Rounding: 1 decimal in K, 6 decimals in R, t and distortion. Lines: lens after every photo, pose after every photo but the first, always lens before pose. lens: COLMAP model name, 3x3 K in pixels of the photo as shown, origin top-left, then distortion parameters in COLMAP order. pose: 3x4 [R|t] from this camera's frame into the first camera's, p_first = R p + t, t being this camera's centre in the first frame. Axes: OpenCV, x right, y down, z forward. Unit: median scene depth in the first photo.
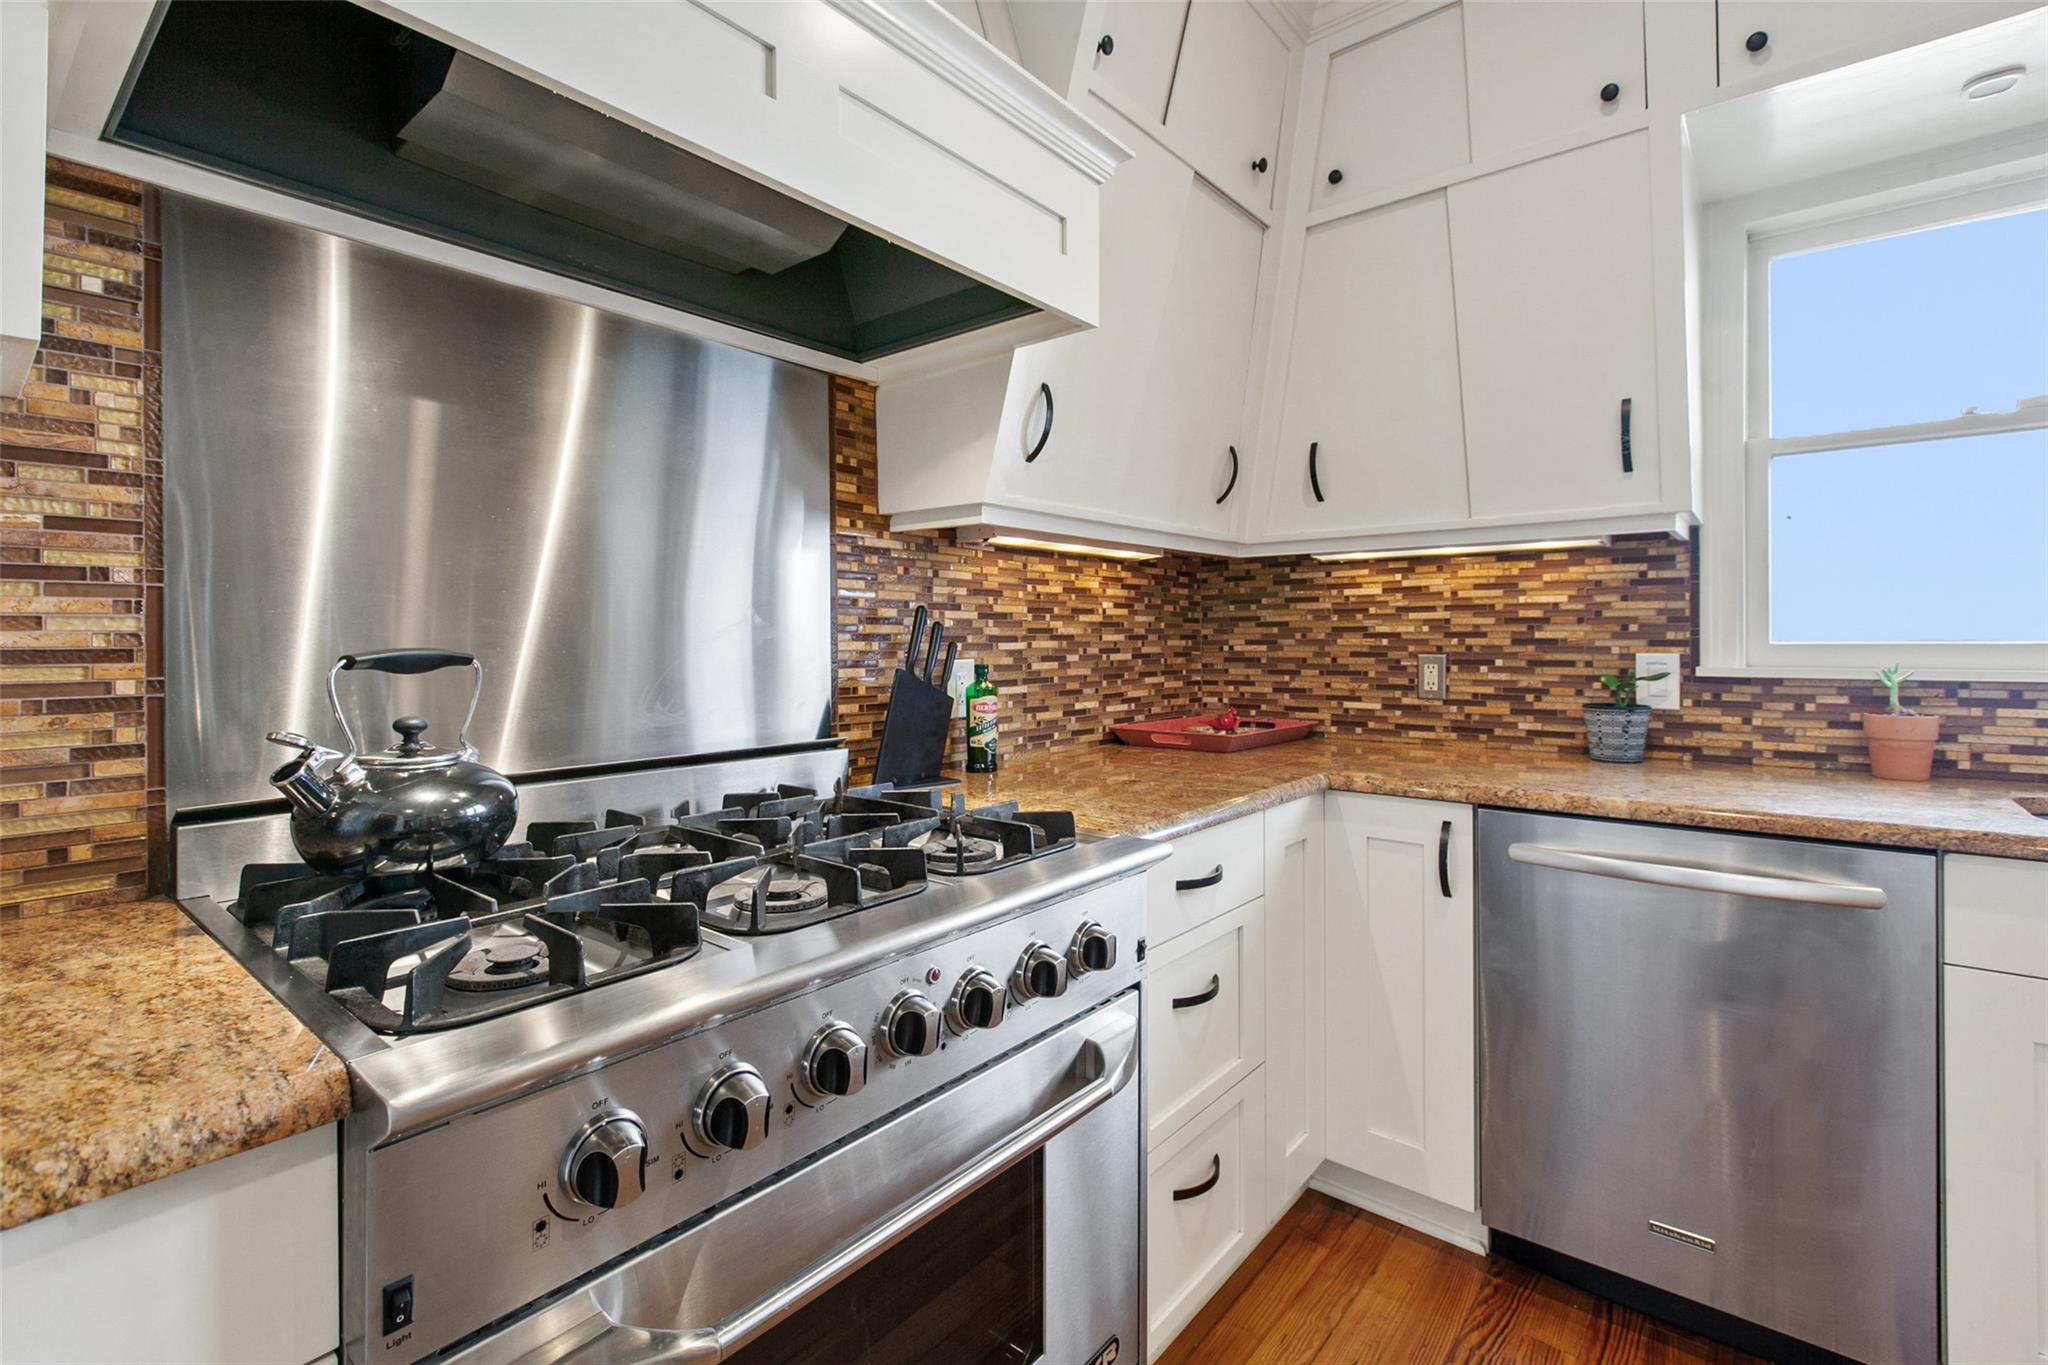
lens RADIAL K [[931.5, 0, 1014.1], [0, 931.5, 645.4], [0, 0, 1]] dist [-0.000628, -0.000586]
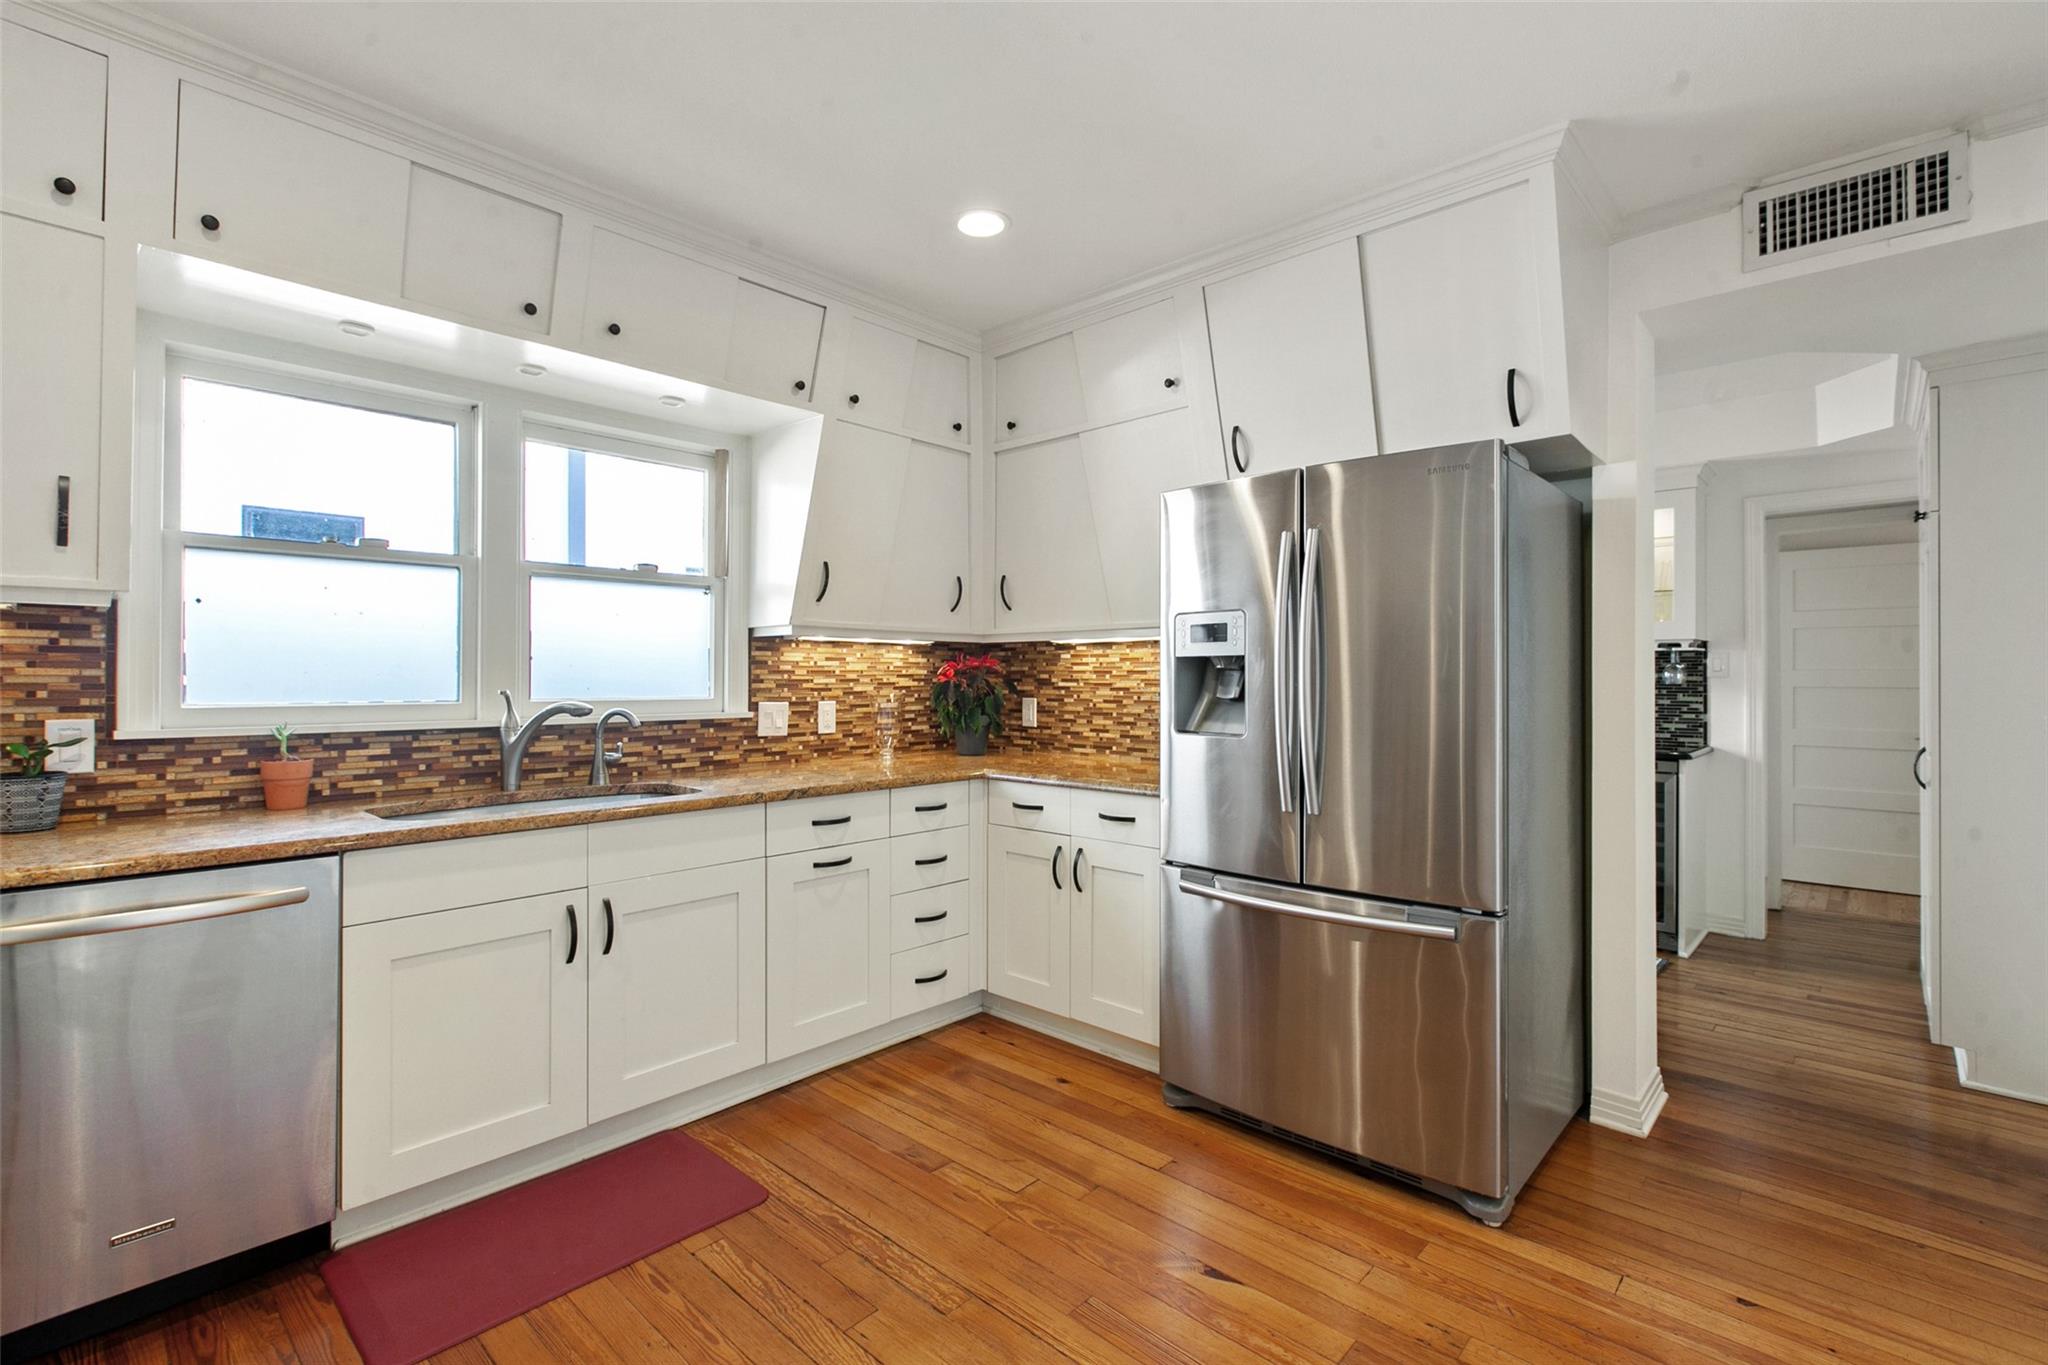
lens RADIAL K [[925.5, 0, 1019.4], [0, 925.5, 667.0], [0, 0, 1]] dist [-0.000321, -0.004081]
pose [[0.052357, 0.015331, 0.998511, -0.283150], [0.003232, 0.999874, -0.015522, -0.031671], [-0.998623, 0.004040, 0.052301, -0.104084]]
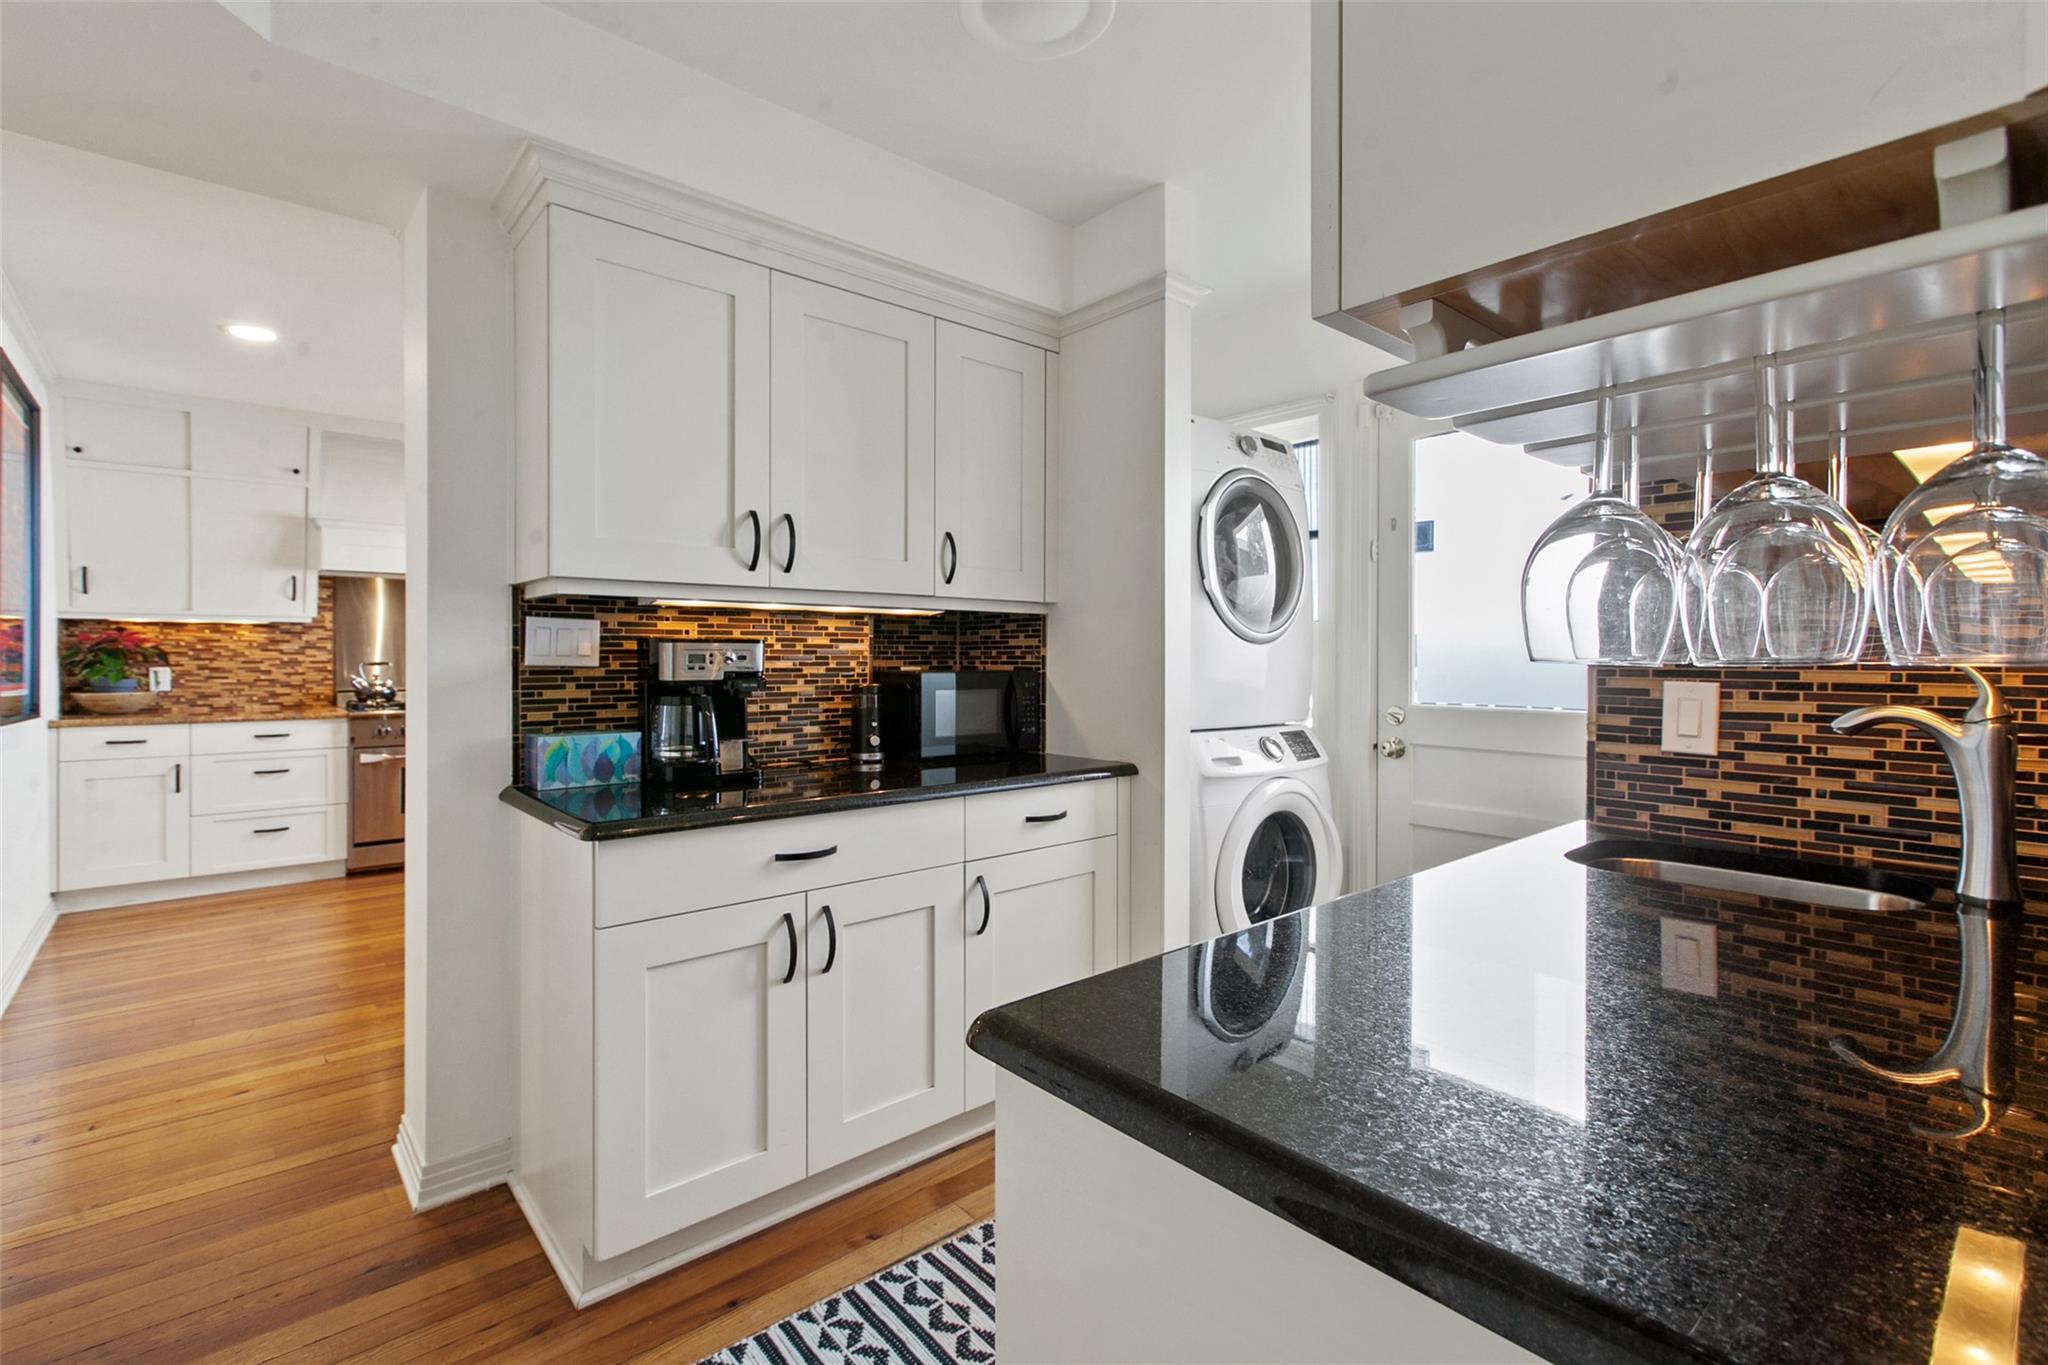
lens RADIAL K [[928.2, 0, 1015.3], [0, 928.2, 656.3], [0, 0, 1]] dist [0.001496, -0.000953]
pose [[0.986939, 0.007580, -0.160917, 1.990160], [-0.008087, 0.999964, -0.002492, -0.021815], [0.160893, 0.003760, 0.986965, -1.907673]]
